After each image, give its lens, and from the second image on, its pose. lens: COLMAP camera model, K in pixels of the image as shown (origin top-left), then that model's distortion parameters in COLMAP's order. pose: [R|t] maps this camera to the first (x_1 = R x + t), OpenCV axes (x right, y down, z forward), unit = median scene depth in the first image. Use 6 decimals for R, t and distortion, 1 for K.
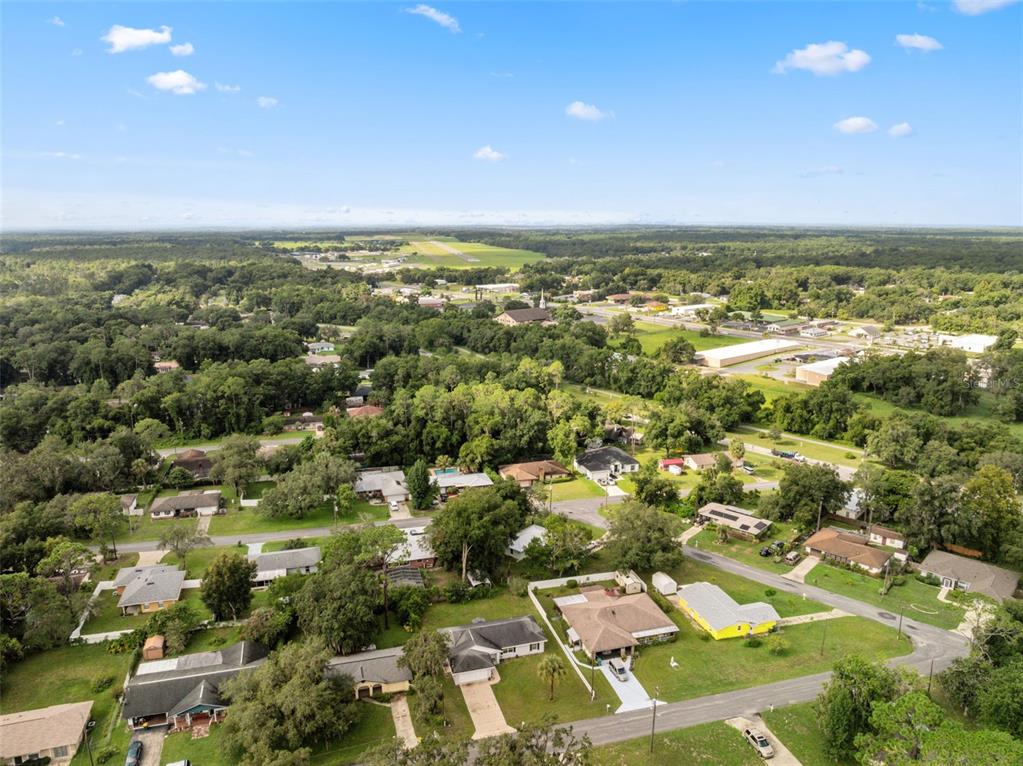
lens RADIAL K [[721.7, 0, 506.1], [0, 721.7, 382.2], [0, 0, 1]] dist [-0.034190, -0.010159]
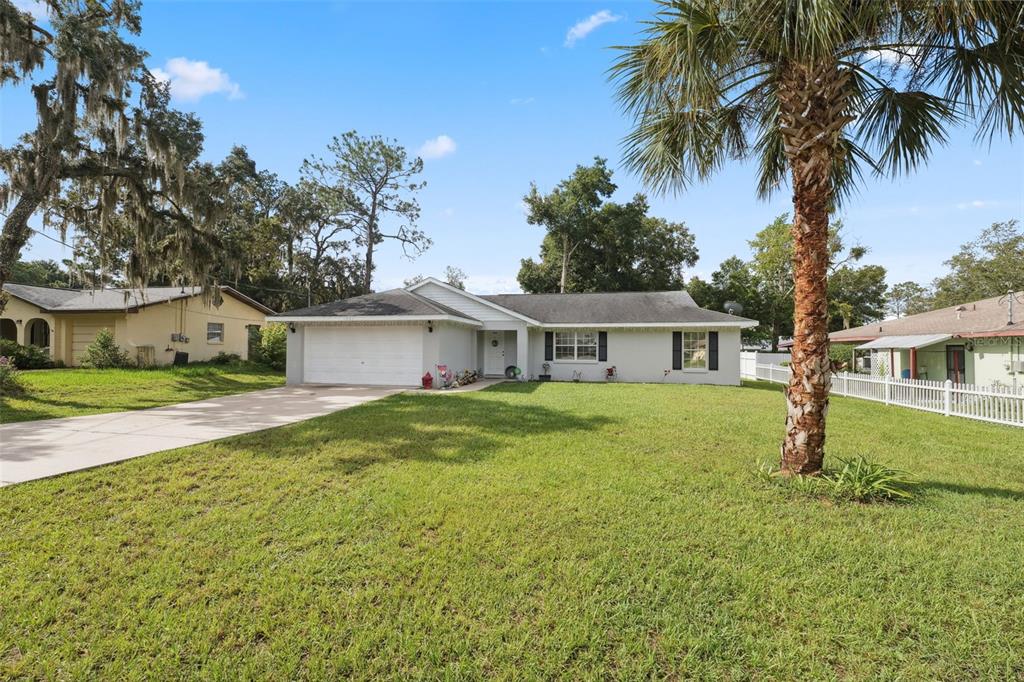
lens RADIAL K [[417.2, 0, 510.4], [0, 417.2, 342.4], [0, 0, 1]] dist [0.002755, 0.000232]
pose [[0.880856, 0.000103, -0.473385, 0.041677], [-0.112437, 0.971429, -0.209007, 0.326633], [0.459838, 0.237331, 0.855700, 0.698032]]
